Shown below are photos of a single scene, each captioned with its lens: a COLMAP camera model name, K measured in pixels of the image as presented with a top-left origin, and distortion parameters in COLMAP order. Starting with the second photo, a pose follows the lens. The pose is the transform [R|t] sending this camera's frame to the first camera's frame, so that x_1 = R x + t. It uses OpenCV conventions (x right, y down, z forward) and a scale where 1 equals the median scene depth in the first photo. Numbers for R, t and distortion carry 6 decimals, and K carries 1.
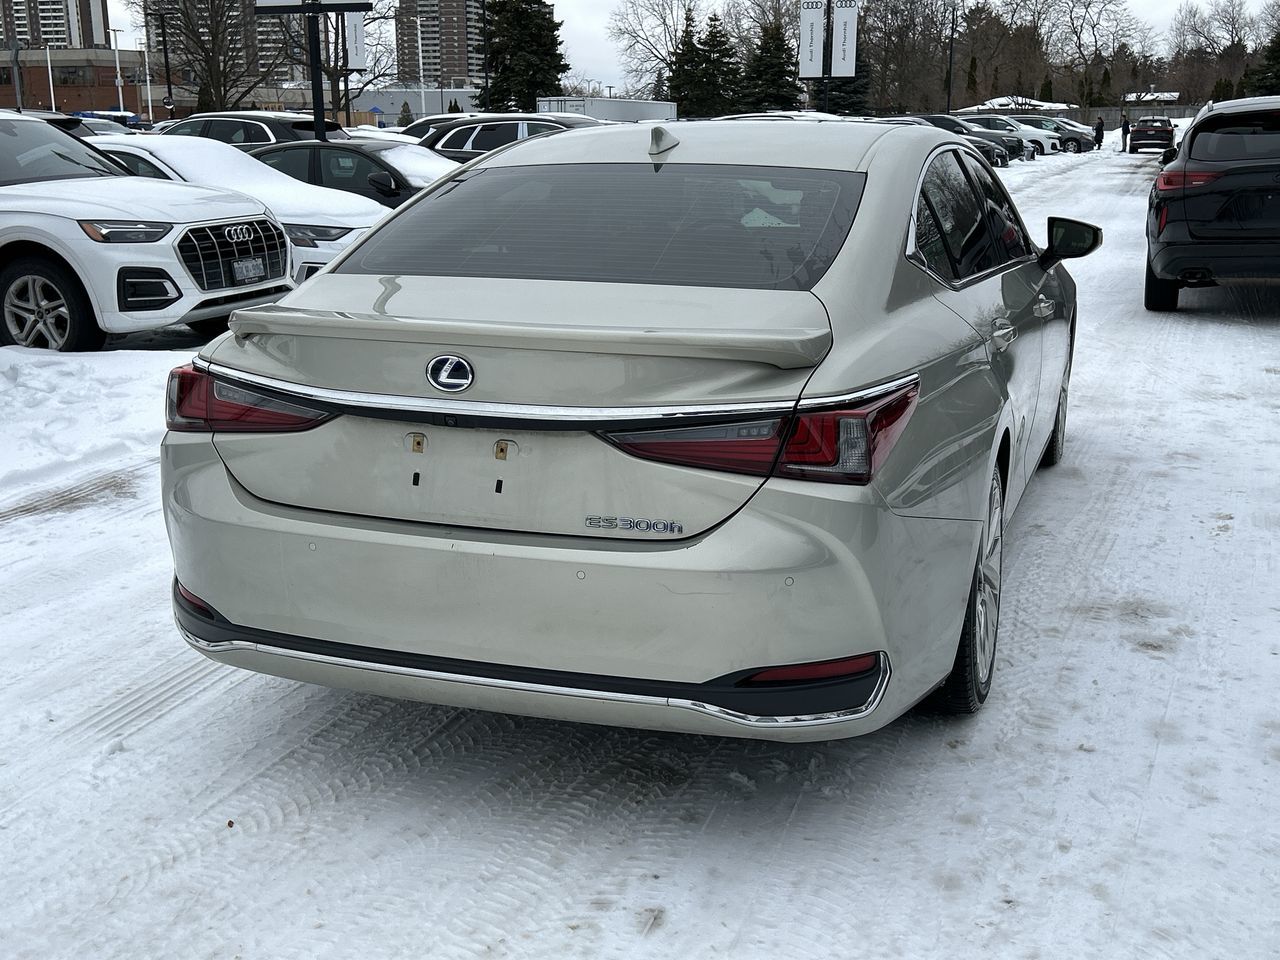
lens RADIAL K [[1383.8, 0, 644.8], [0, 1383.8, 484.9], [0, 0, 1]] dist [0.035803, 0.000000]
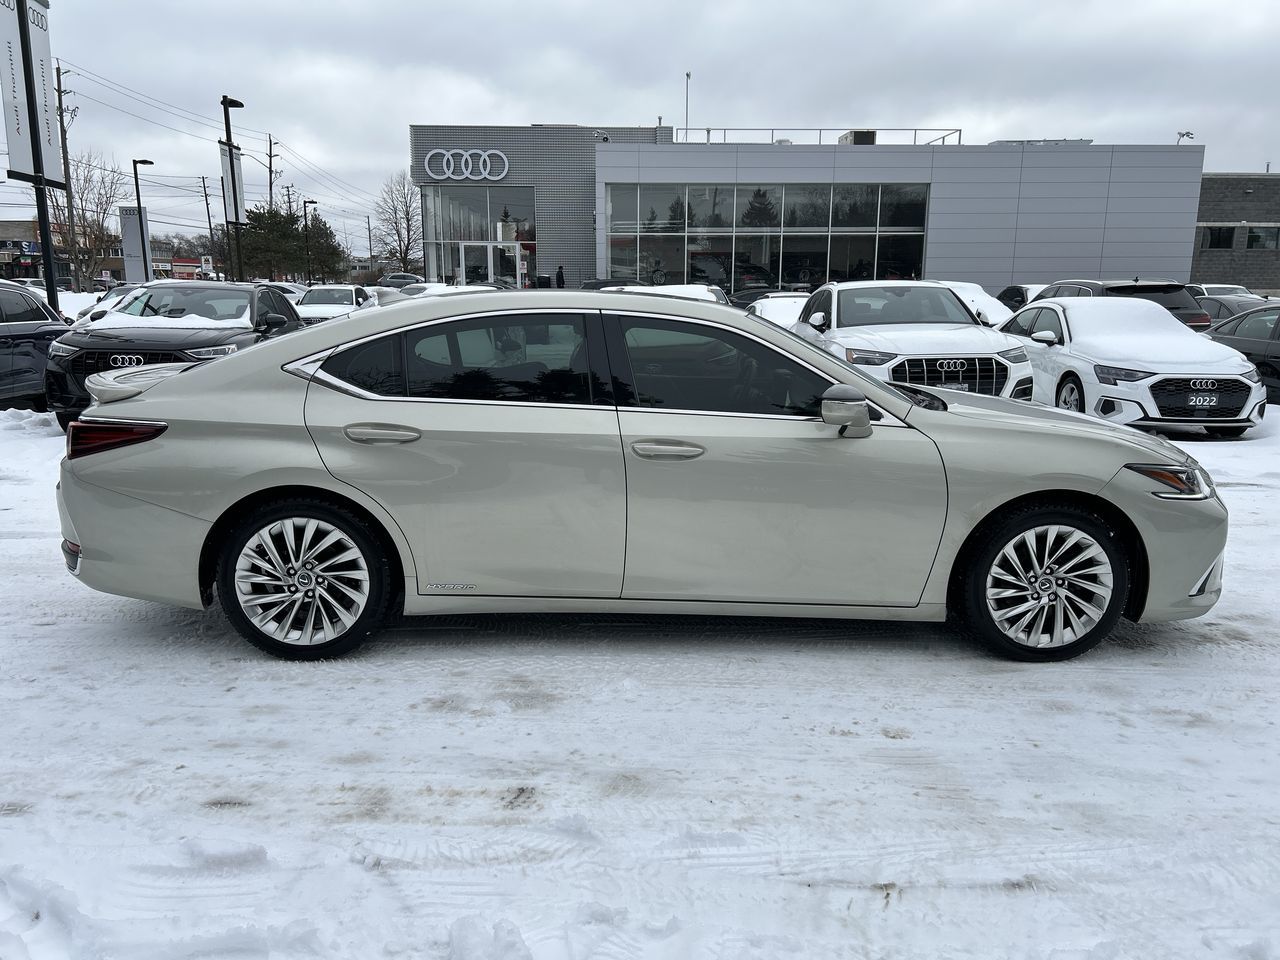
lens RADIAL K [[955.9, 0, 633.8], [0, 955.9, 485.8], [0, 0, 1]] dist [0.057013, -0.055720]
pose [[0.376961, 0.192449, -0.906015, 1.354508], [-0.238358, 0.965387, 0.105888, -0.238681], [0.895034, 0.176041, 0.409785, 0.882798]]
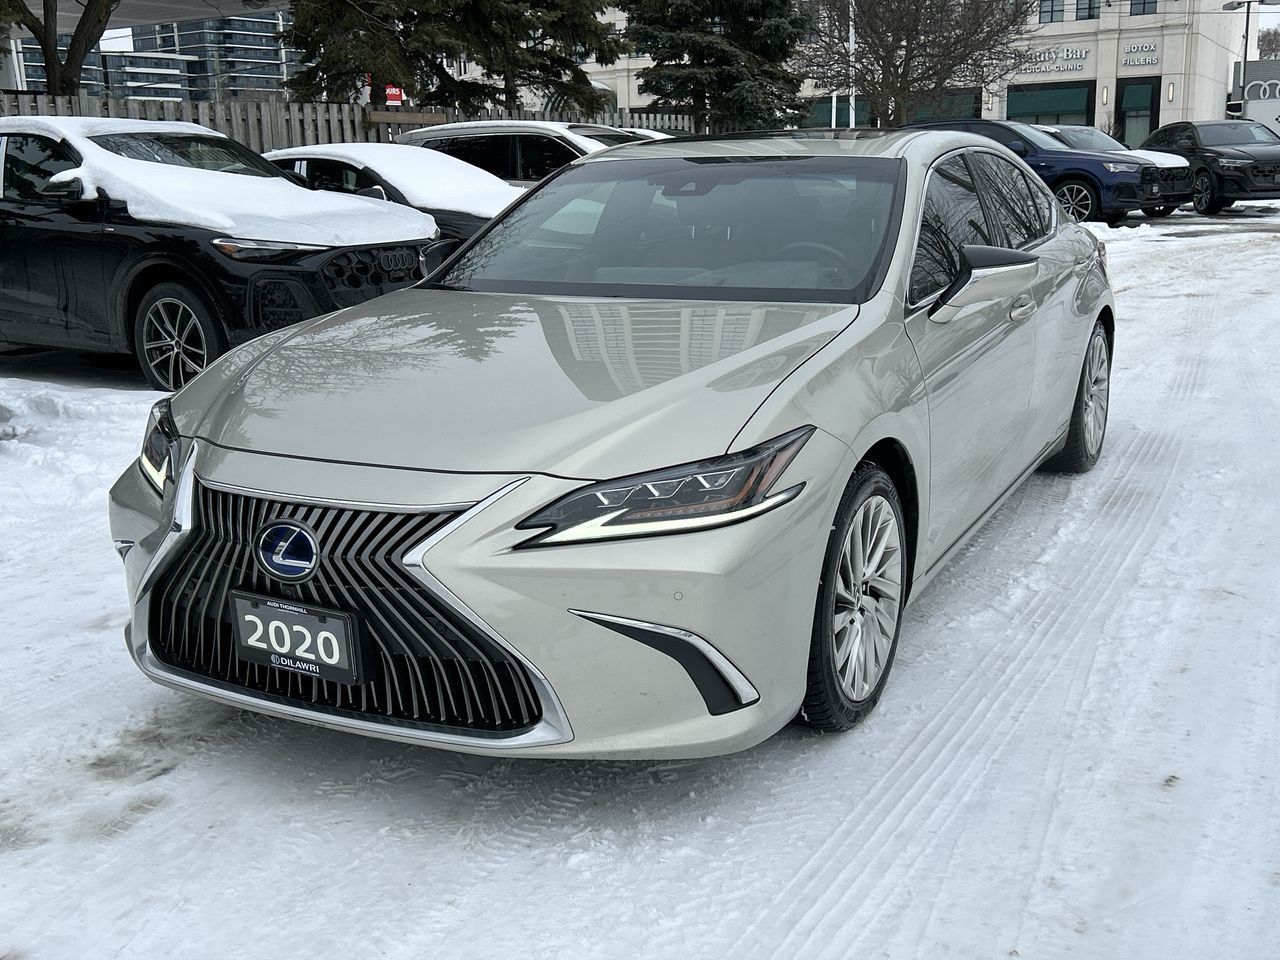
lens RADIAL K [[1383.8, 0, 643.2], [0, 1383.8, 474.6], [0, 0, 1]] dist [0.035803, 0.000000]
pose [[-0.989642, -0.010085, 0.143201, 0.049320], [0.056975, 0.888007, 0.456287, -0.711396], [-0.131765, 0.459720, -0.878234, 2.834813]]
